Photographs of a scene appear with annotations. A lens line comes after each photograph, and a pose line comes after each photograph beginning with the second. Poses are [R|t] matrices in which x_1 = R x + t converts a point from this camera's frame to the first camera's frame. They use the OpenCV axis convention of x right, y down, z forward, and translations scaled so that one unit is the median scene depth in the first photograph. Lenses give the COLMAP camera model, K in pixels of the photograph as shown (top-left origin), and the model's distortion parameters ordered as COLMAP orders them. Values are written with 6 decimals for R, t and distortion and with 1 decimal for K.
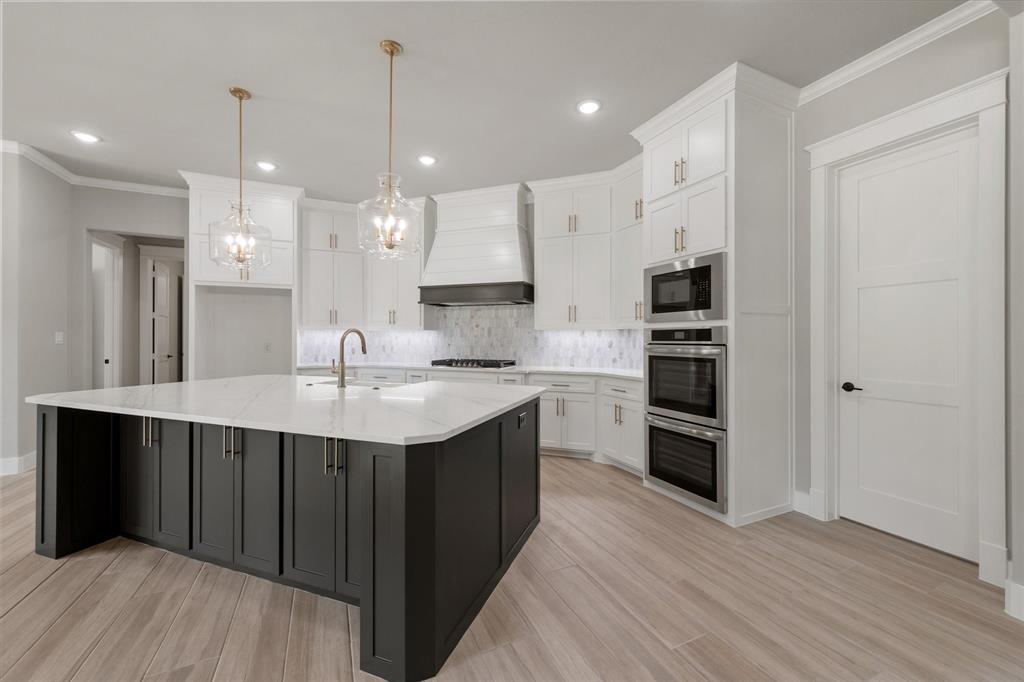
lens RADIAL K [[402.8, 0, 514.3], [0, 402.8, 338.8], [0, 0, 1]] dist [0.002040, -0.000338]
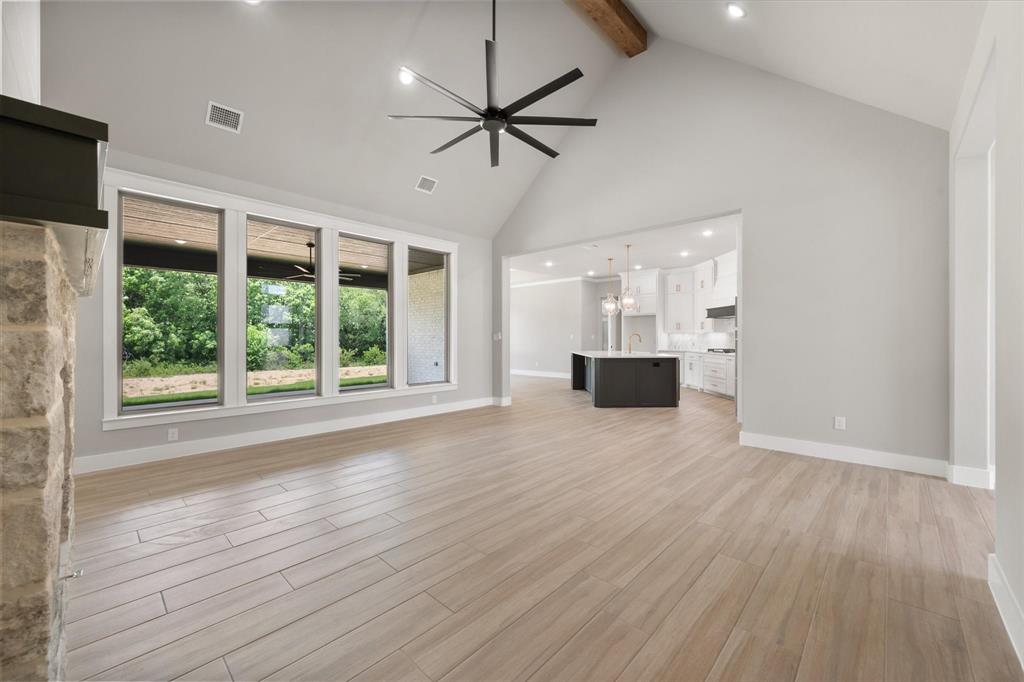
lens RADIAL K [[402.8, 0, 513.1], [0, 402.8, 337.8], [0, 0, 1]] dist [0.002040, -0.000338]
pose [[0.380251, -0.002812, -0.924879, 1.208016], [-0.004954, 0.999975, -0.005077, 0.017156], [0.924870, 0.006512, 0.380227, -0.562254]]
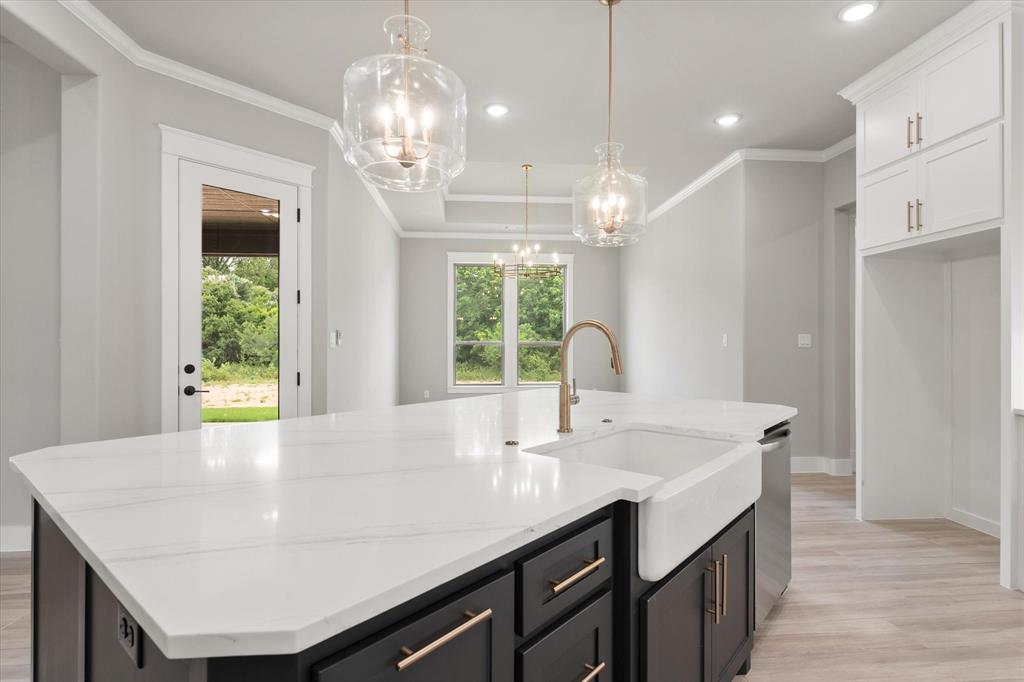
lens RADIAL K [[507.9, 0, 513.1], [0, 507.9, 337.8], [0, 0, 1]] dist [-0.002588, -0.000896]
pose [[-0.330597, -0.006313, -0.943751, 0.133274], [-0.006929, 0.999967, -0.004262, 0.000589], [0.943747, 0.005130, -0.330630, 0.707432]]
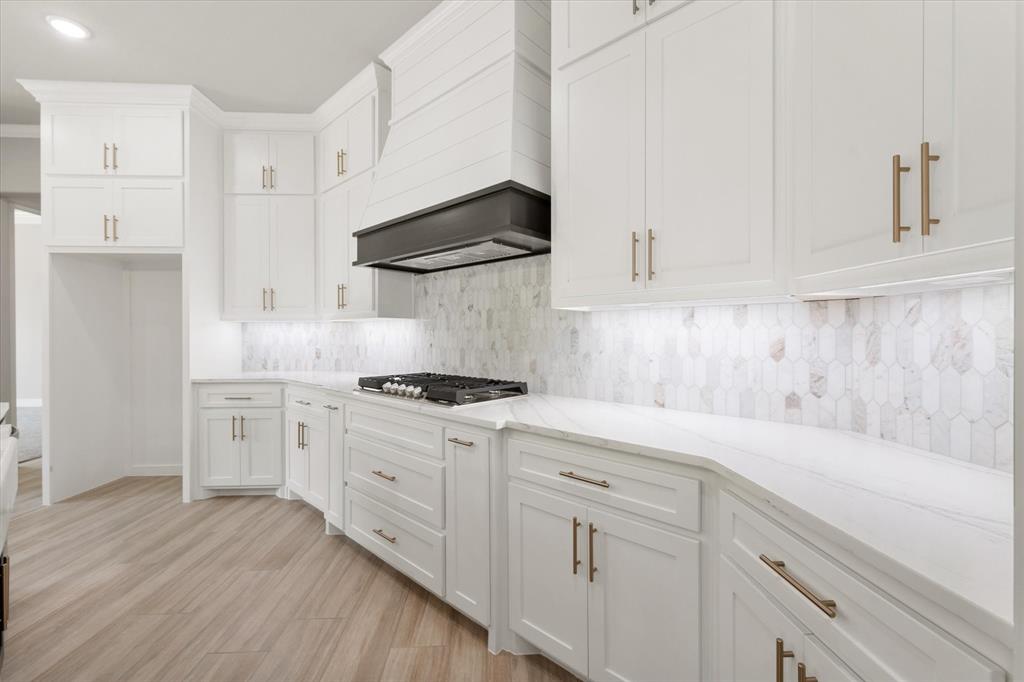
lens RADIAL K [[427.5, 0, 512.3], [0, 427.5, 337.5], [0, 0, 1]] dist [-0.000612, 0.000436]
pose [[0.929599, -0.000084, -0.368573, 0.163668], [0.000616, 0.999999, 0.001327, 0.004362], [0.368572, -0.001461, 0.929598, 0.594682]]
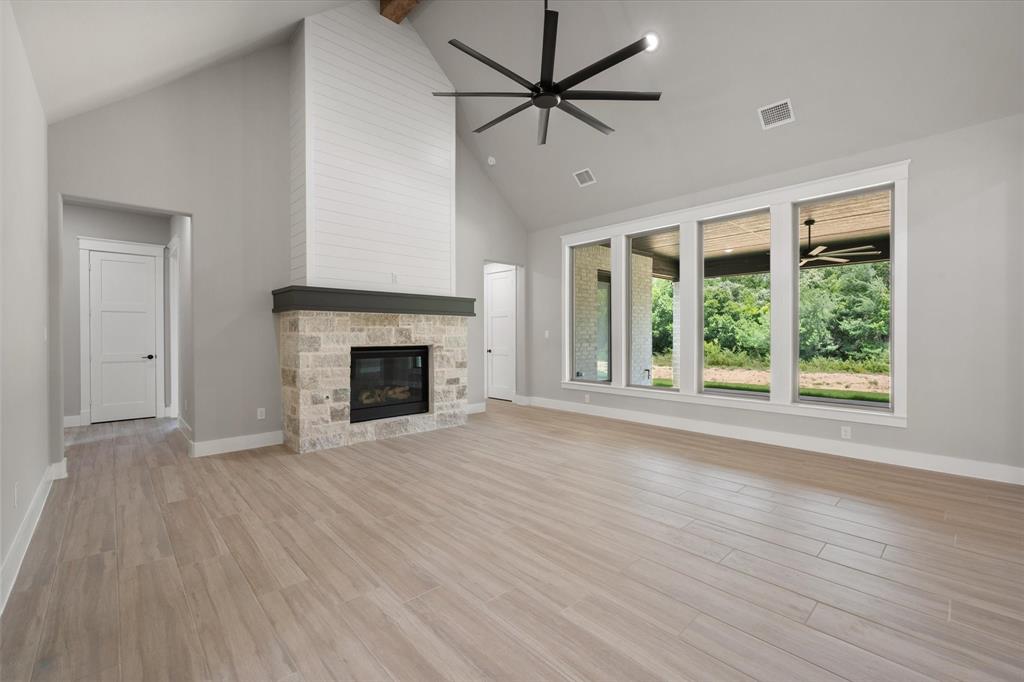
lens RADIAL K [[427.5, 0, 512.4], [0, 427.5, 337.0], [0, 0, 1]] dist [-0.000612, 0.000436]
pose [[-0.945868, 0.001247, -0.324549, 0.779492], [-0.002221, 0.999944, 0.010314, 0.010268], [0.324544, 0.010477, -0.945813, 0.383969]]
